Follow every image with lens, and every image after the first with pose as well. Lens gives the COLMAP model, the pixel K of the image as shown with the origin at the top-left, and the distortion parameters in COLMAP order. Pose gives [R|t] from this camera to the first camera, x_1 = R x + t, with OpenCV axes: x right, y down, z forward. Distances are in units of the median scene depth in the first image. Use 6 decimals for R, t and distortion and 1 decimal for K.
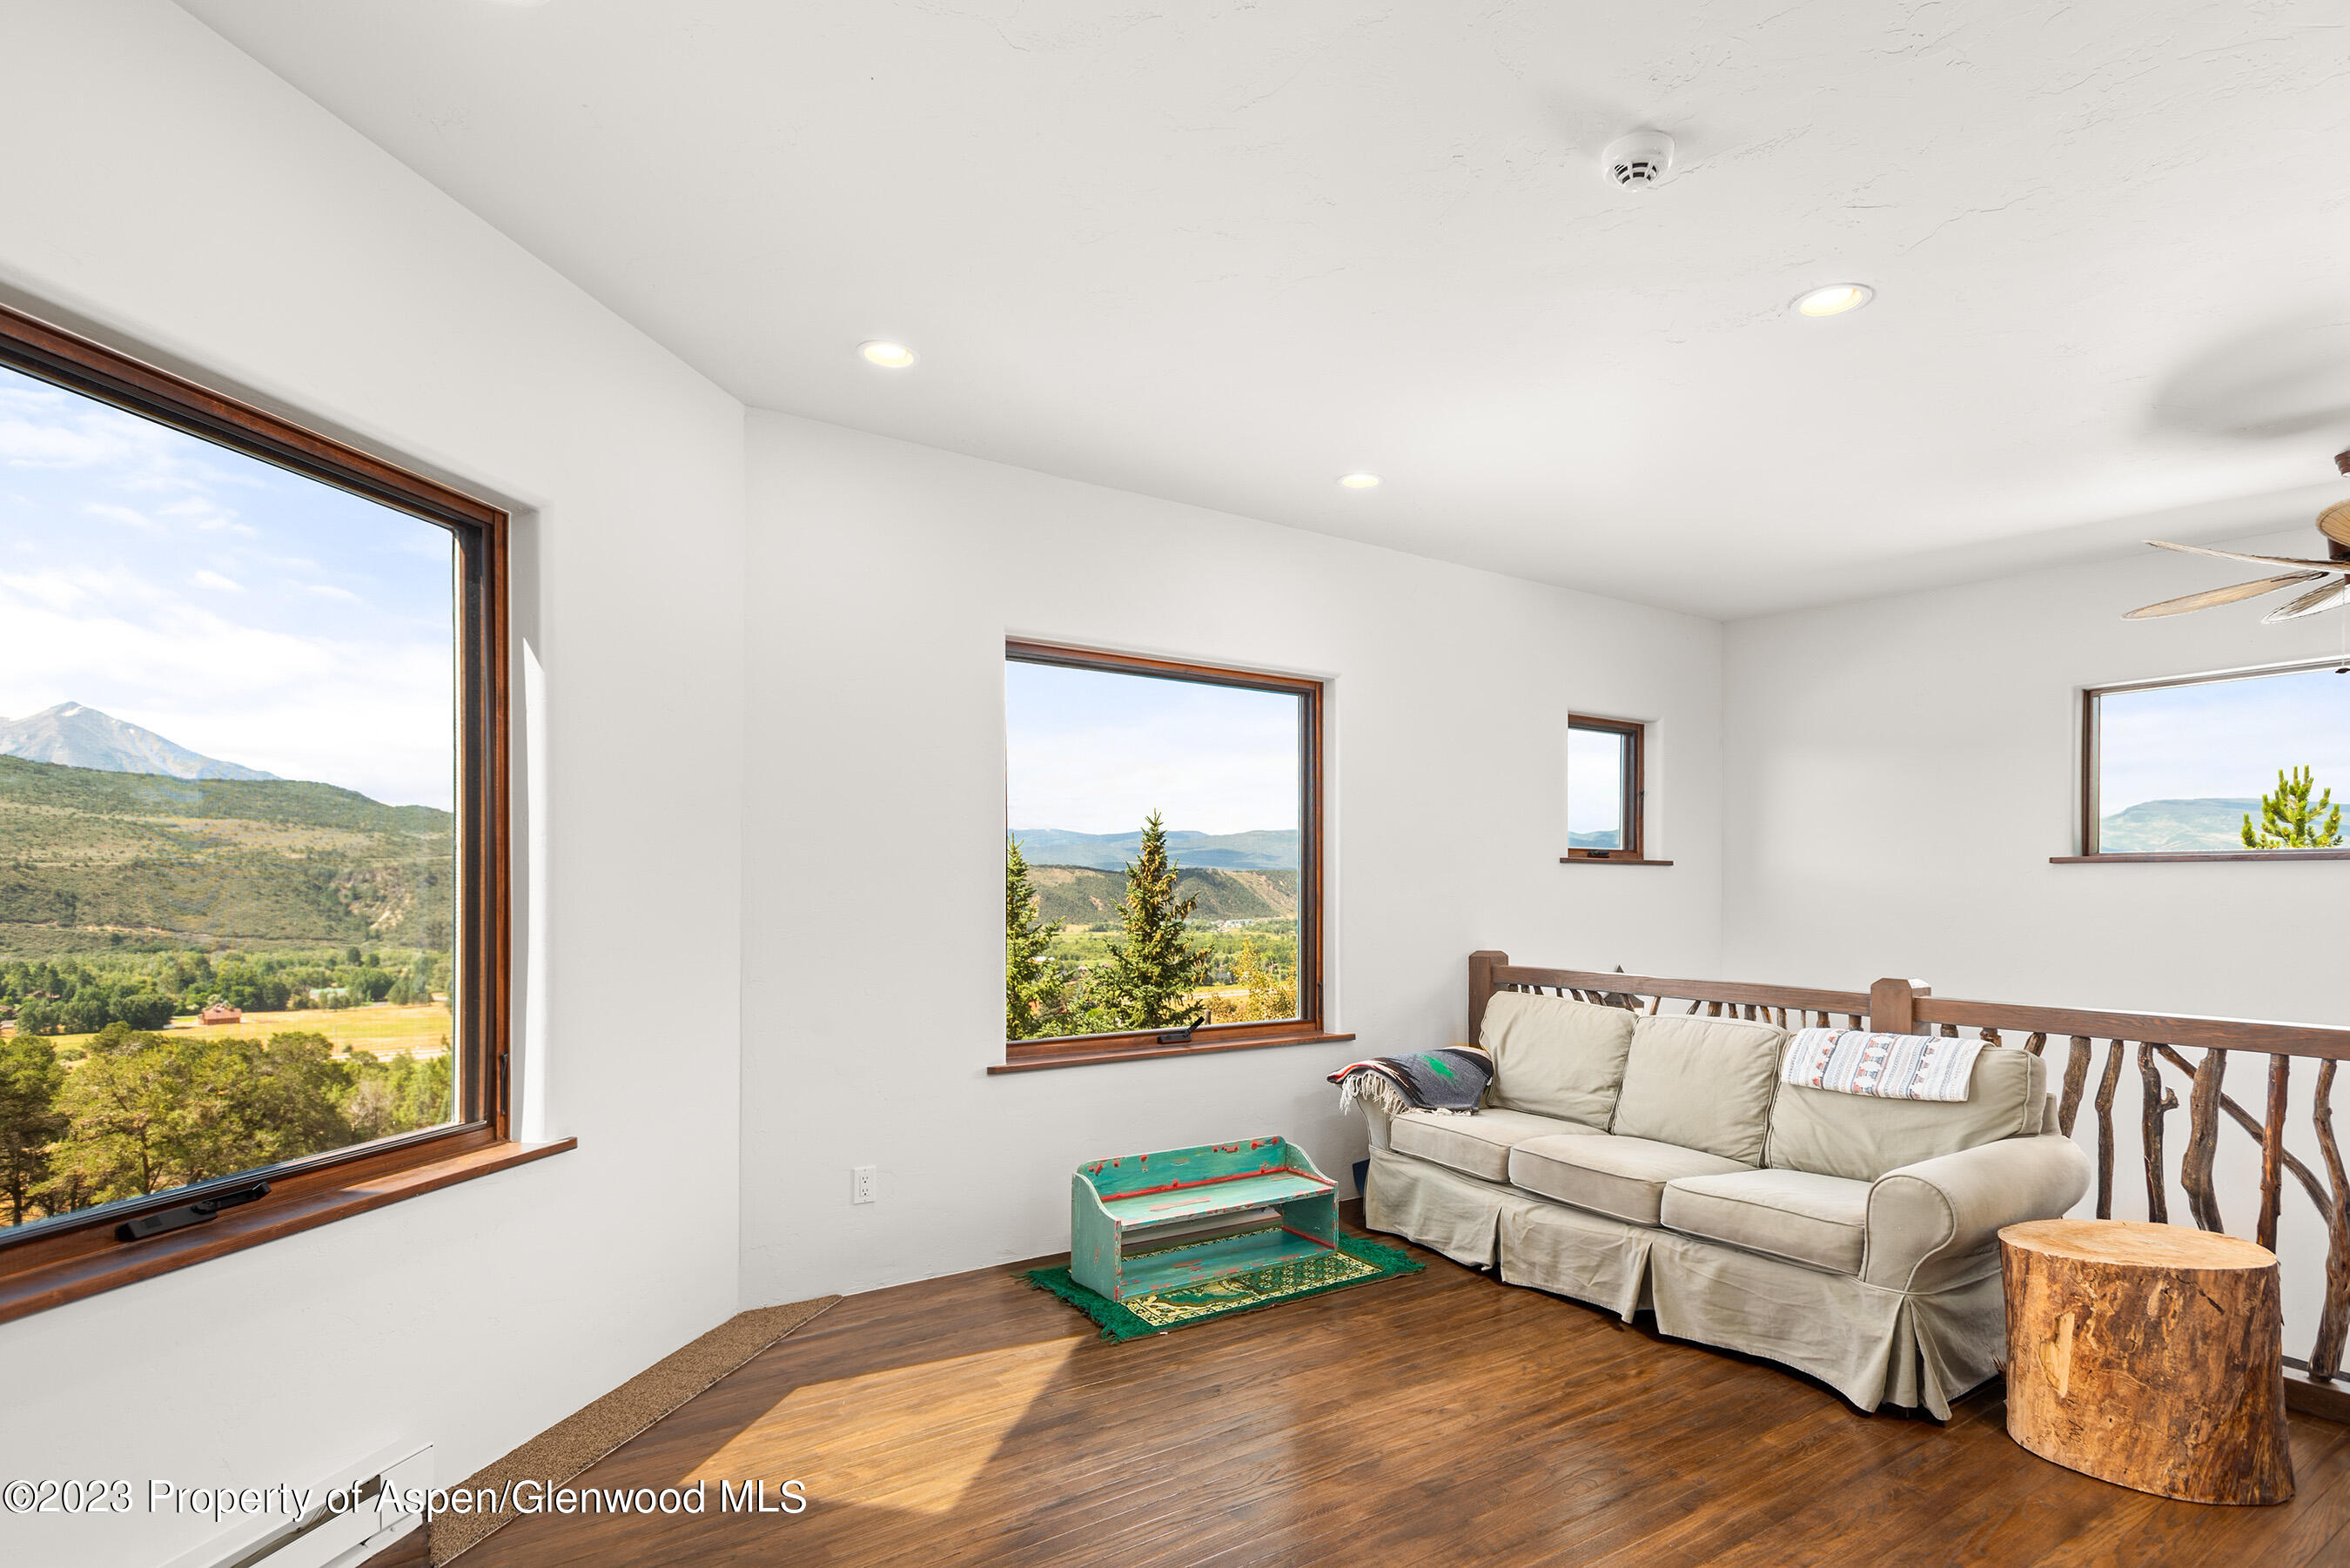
lens RADIAL K [[1105.1, 0, 1173.7], [0, 1105.1, 902.6], [0, 0, 1]] dist [-0.001836, -0.000421]
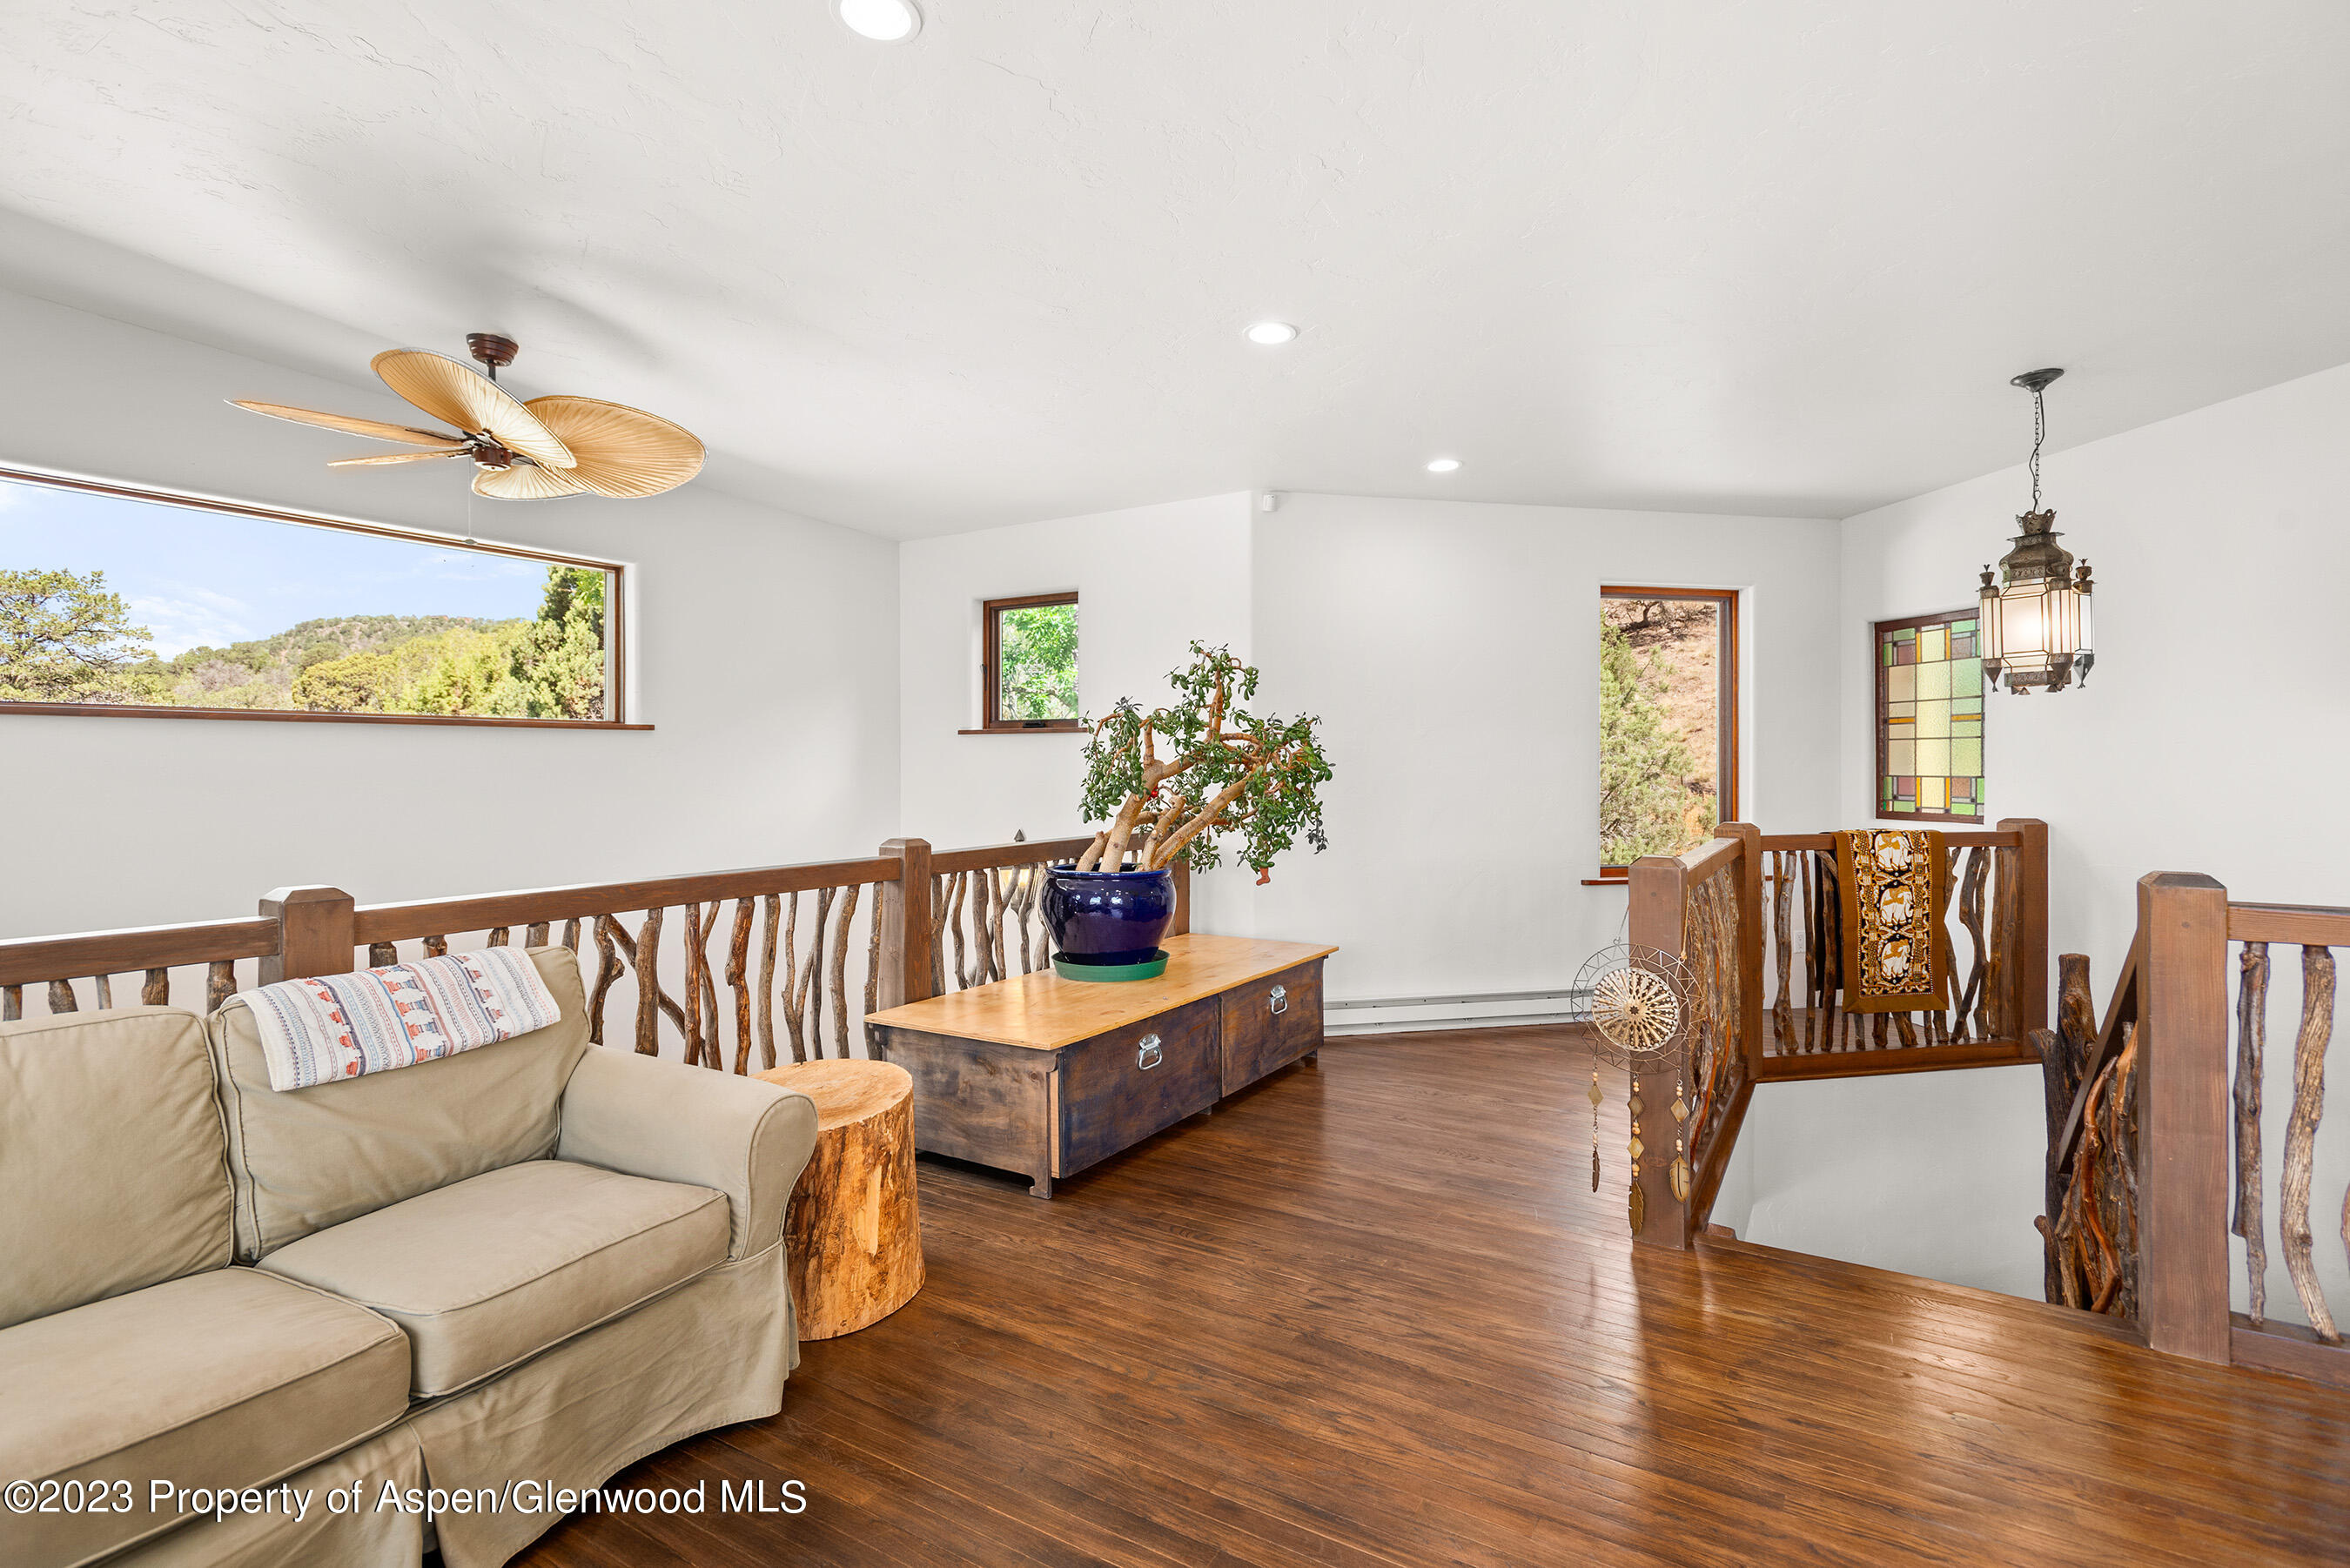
lens RADIAL K [[1105.1, 0, 1169.2], [0, 1105.1, 765.8], [0, 0, 1]] dist [-0.001836, -0.000421]
pose [[-0.451914, -0.008641, 0.892020, -0.175320], [0.001273, 0.999946, 0.010331, -0.010634], [-0.892060, 0.005804, -0.451879, 0.935596]]
